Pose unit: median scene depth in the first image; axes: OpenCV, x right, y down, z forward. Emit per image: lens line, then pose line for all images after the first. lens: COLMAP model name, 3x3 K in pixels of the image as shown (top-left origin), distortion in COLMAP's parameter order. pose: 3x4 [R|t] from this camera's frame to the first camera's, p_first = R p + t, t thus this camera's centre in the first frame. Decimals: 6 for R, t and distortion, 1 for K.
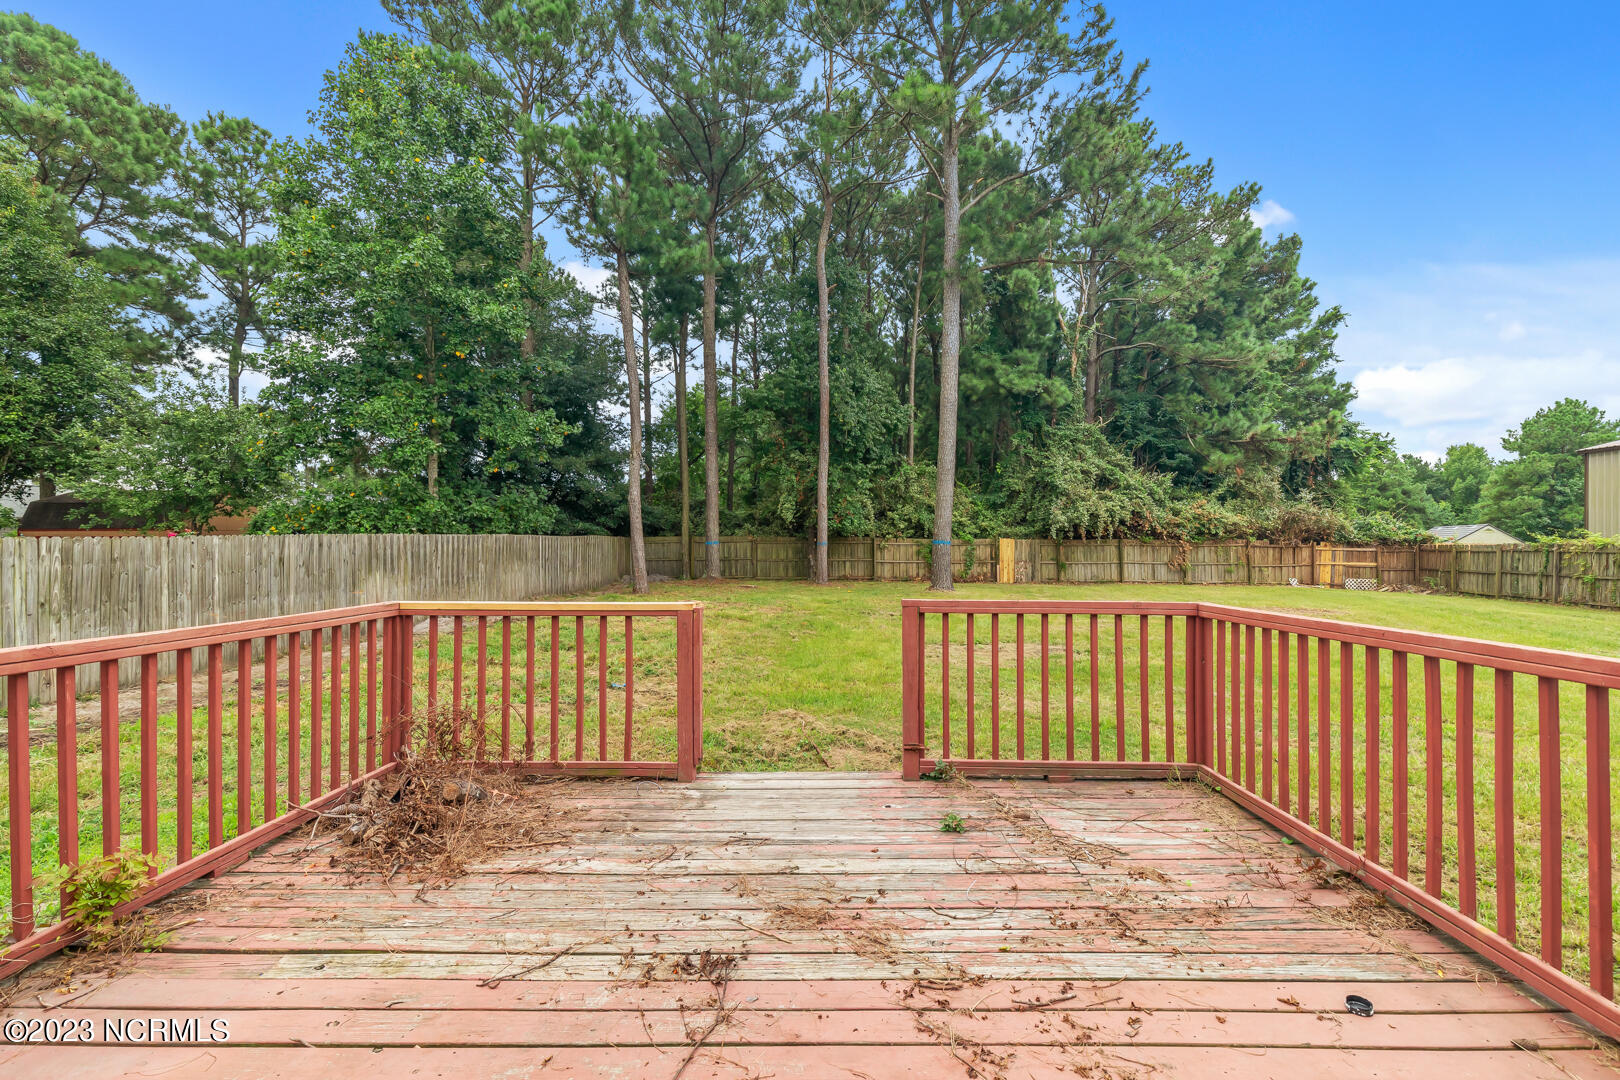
lens RADIAL K [[743.9, 0, 810.0], [0, 743.9, 540.0], [0, 0, 1]] dist [0.013712, -0.000012]
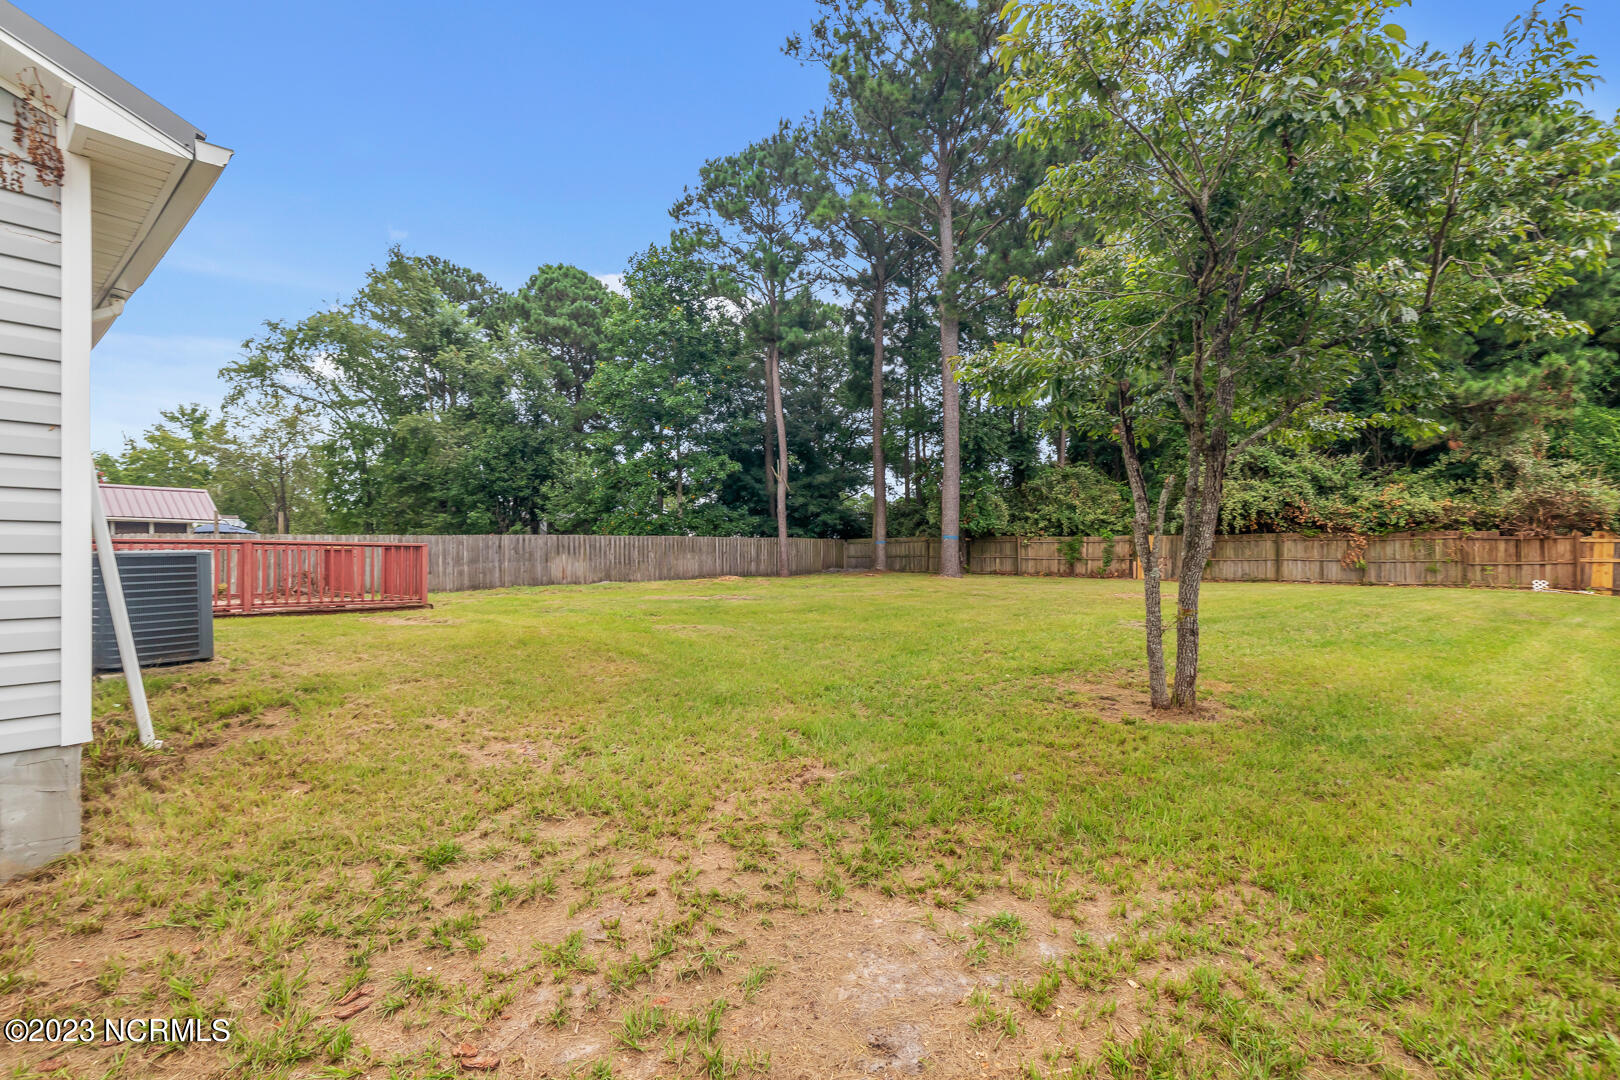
lens RADIAL K [[743.9, 0, 810.0], [0, 743.9, 540.0], [0, 0, 1]] dist [0.013712, -0.000012]
pose [[0.779214, -0.014529, -0.626589, 0.545681], [0.005018, 0.999844, -0.016943, 0.019753], [0.626737, 0.010058, 0.779166, -0.059723]]
